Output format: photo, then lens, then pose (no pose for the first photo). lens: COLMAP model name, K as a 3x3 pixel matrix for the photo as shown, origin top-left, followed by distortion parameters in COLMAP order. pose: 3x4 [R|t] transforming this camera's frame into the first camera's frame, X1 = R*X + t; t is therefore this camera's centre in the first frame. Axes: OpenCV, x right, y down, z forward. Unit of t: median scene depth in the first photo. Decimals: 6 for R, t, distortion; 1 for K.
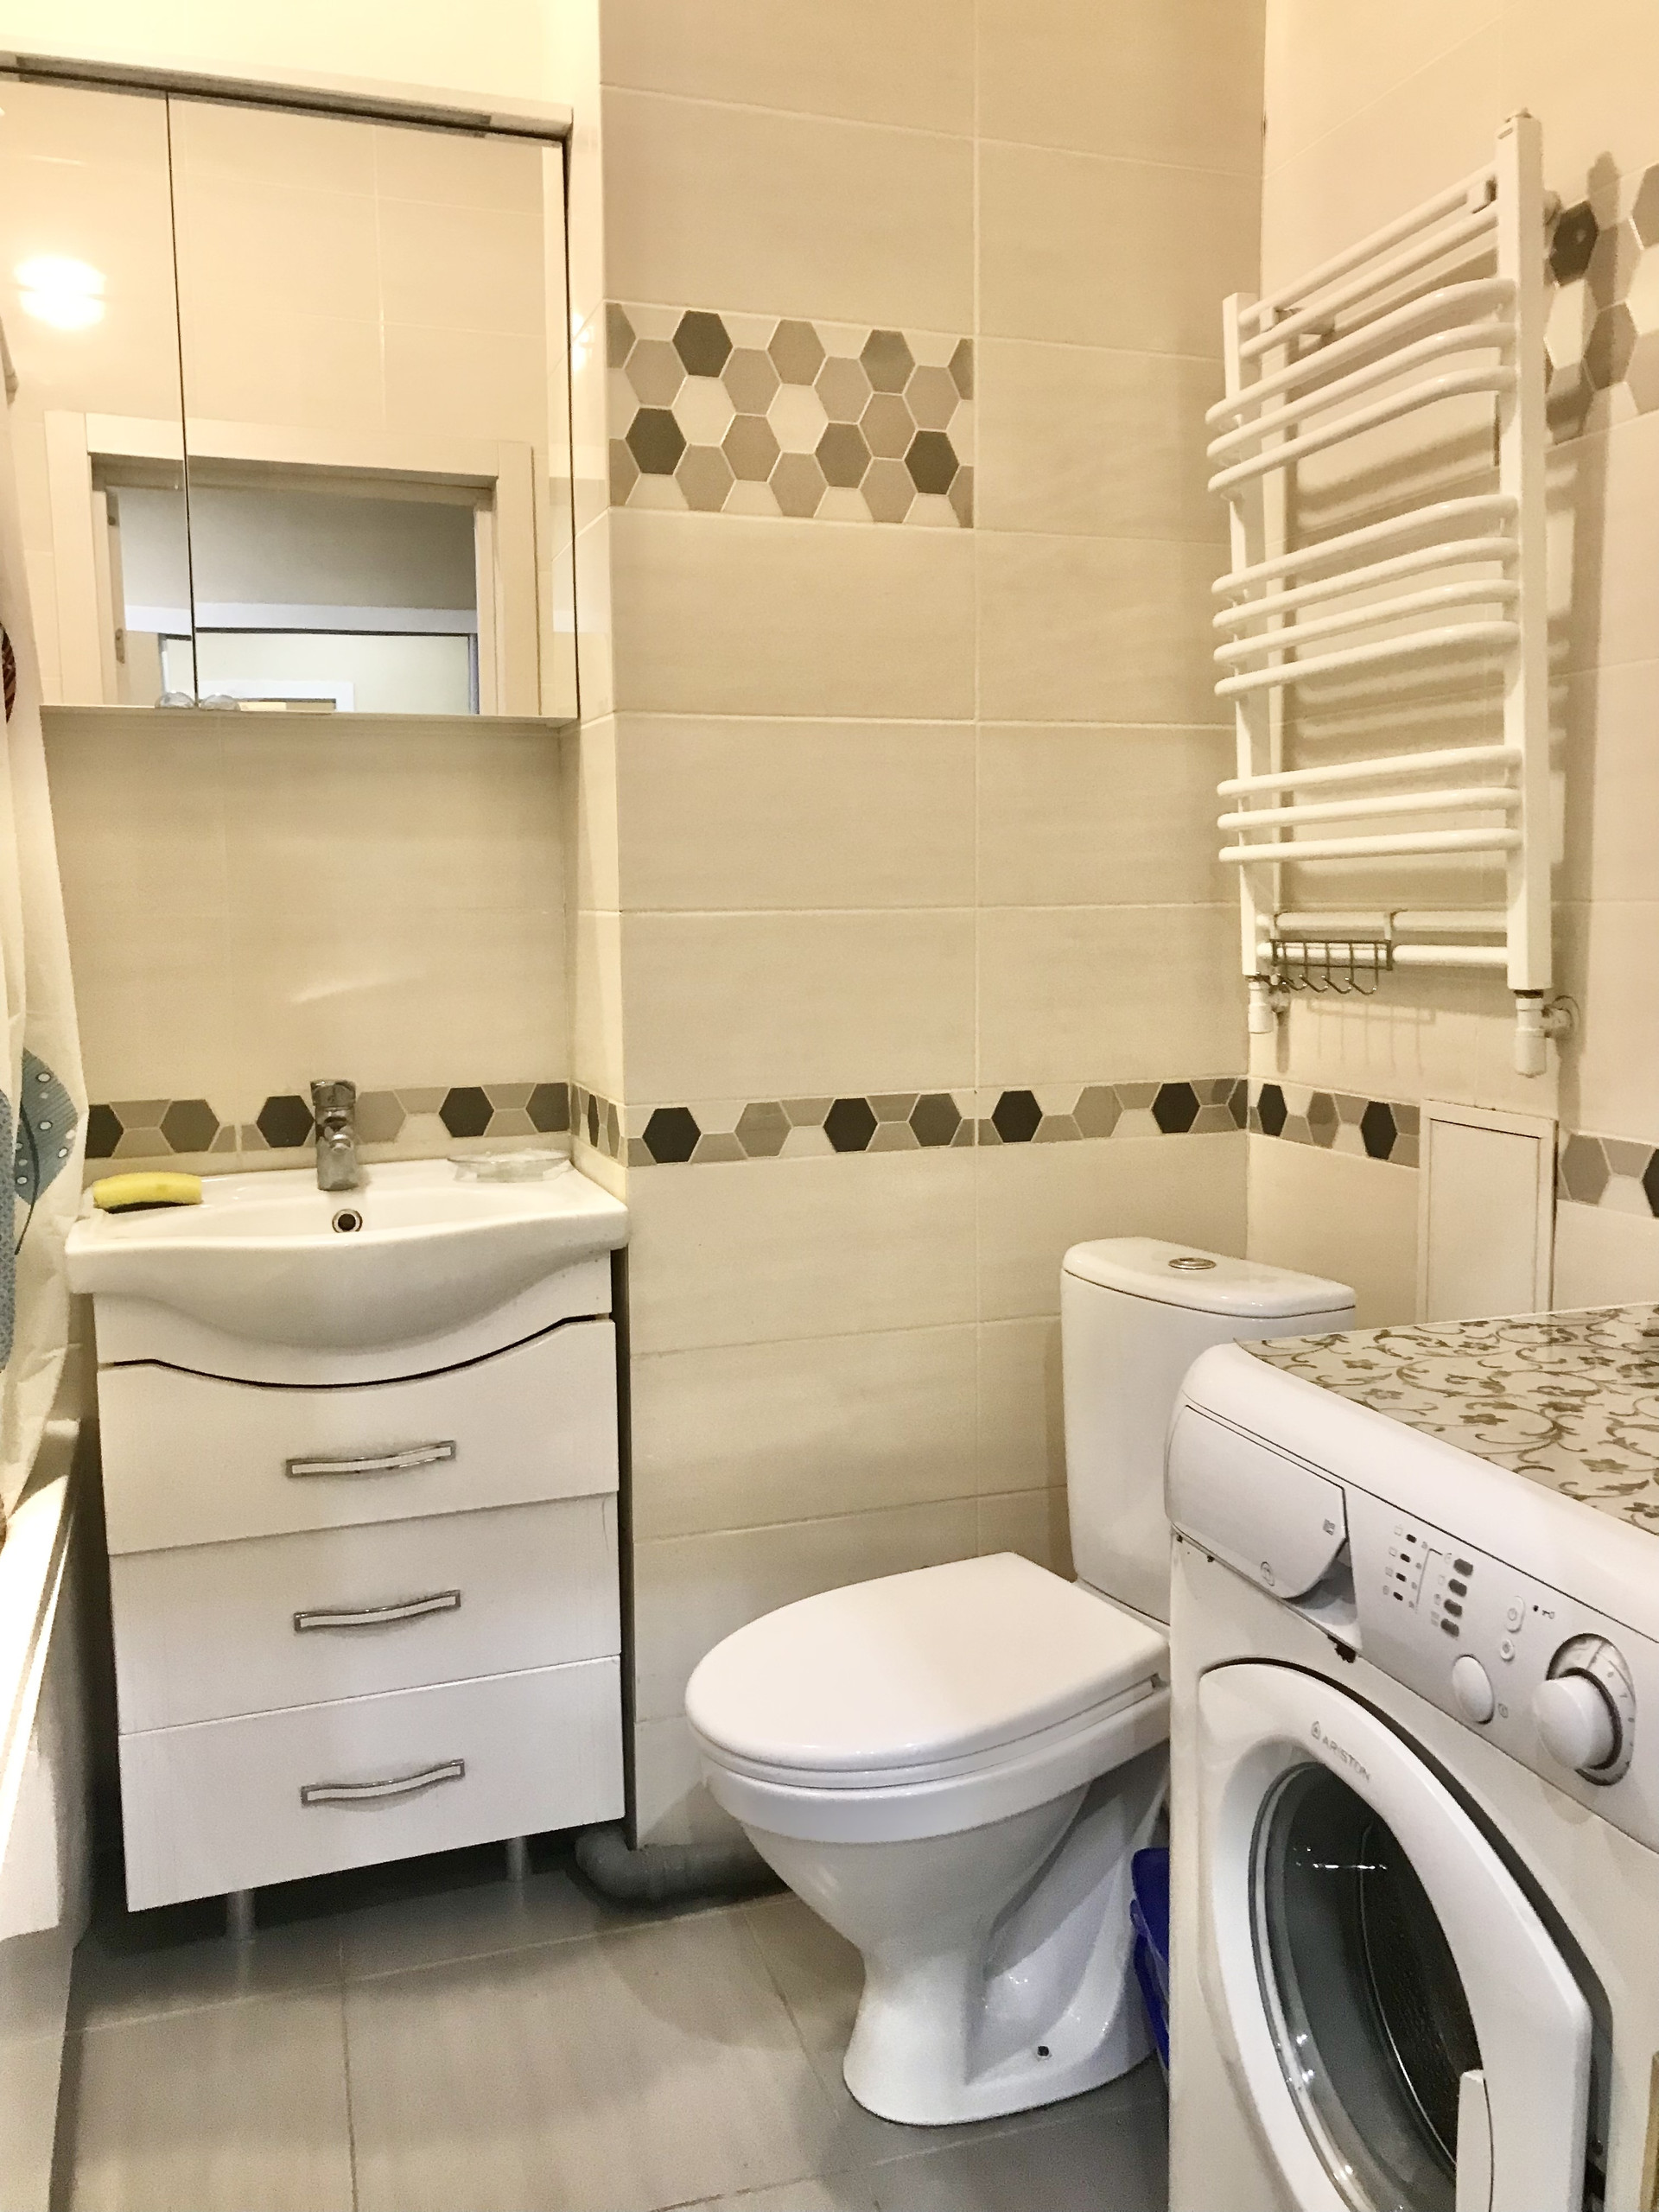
lens RADIAL K [[1783.9, 0, 833.2], [0, 1783.9, 1119.1], [0, 0, 1]] dist [-0.021234, 0.003010]
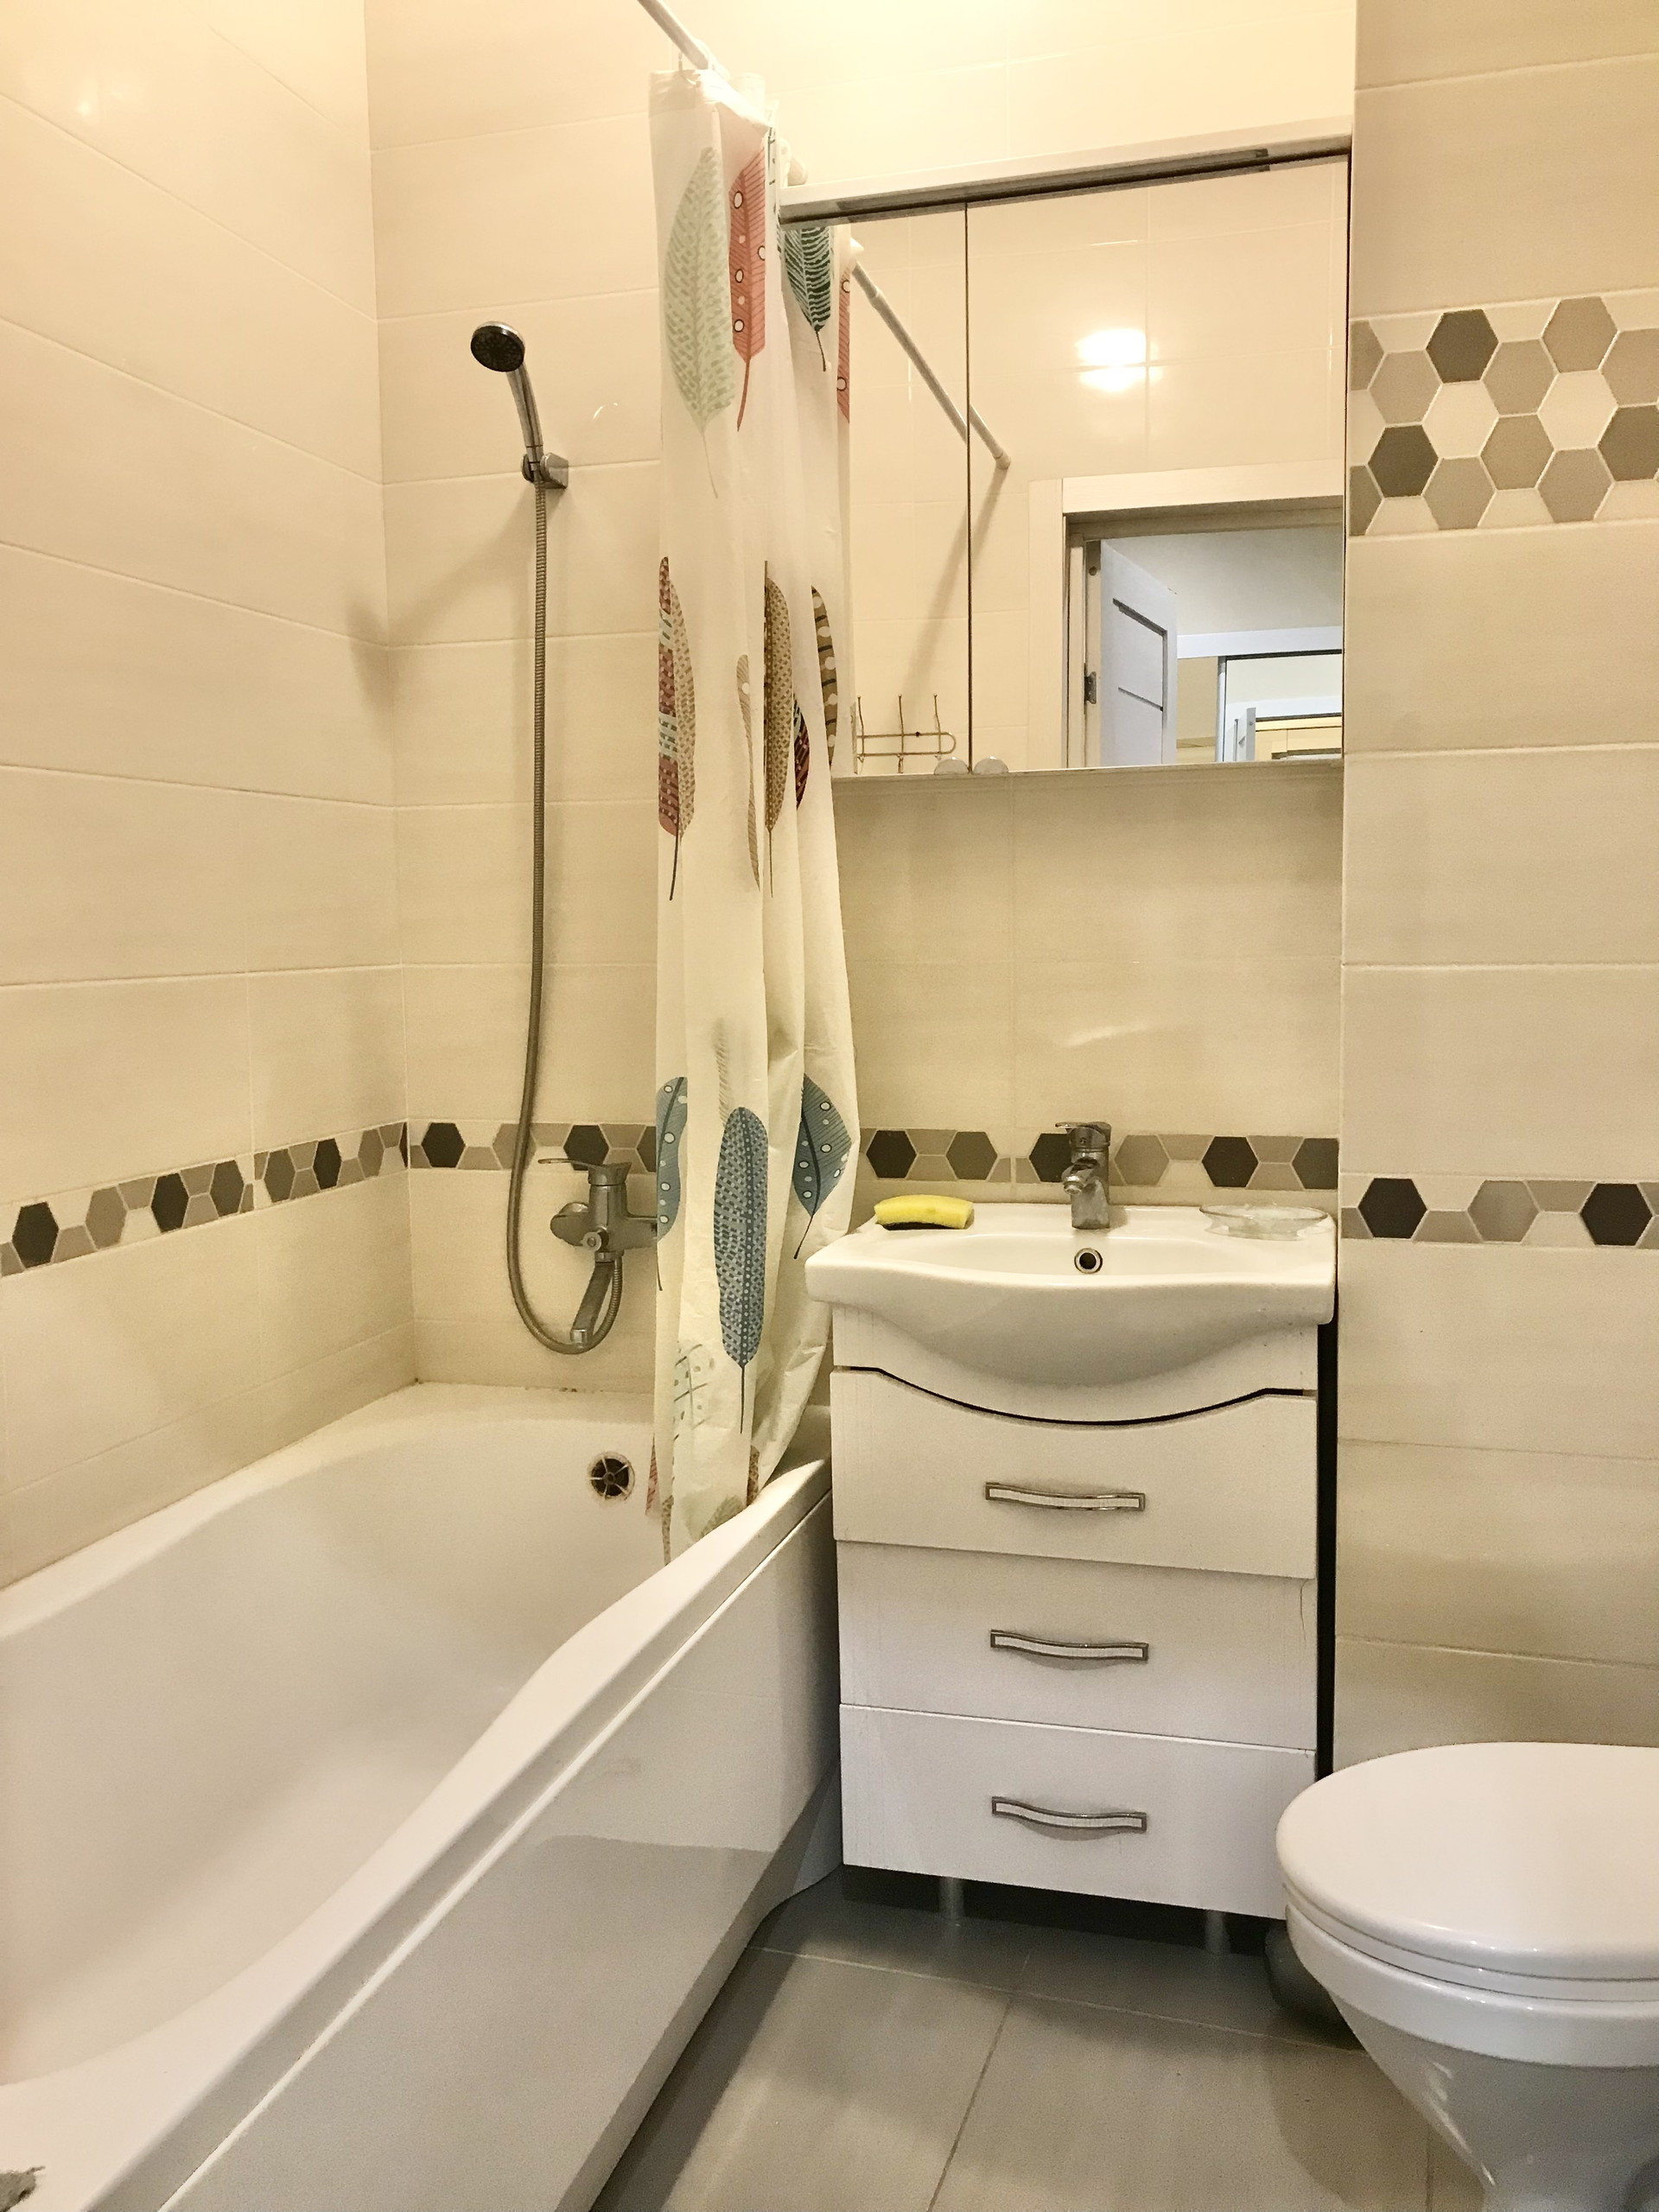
lens RADIAL K [[1789.5, 0, 829.5], [0, 1789.5, 1106.0], [0, 0, 1]] dist [-0.008530, -0.012492]
pose [[0.808583, 0.061880, -0.585119, 0.211978], [-0.066788, 0.997680, 0.013216, -0.036542], [0.584579, 0.028393, 0.810840, 0.077417]]
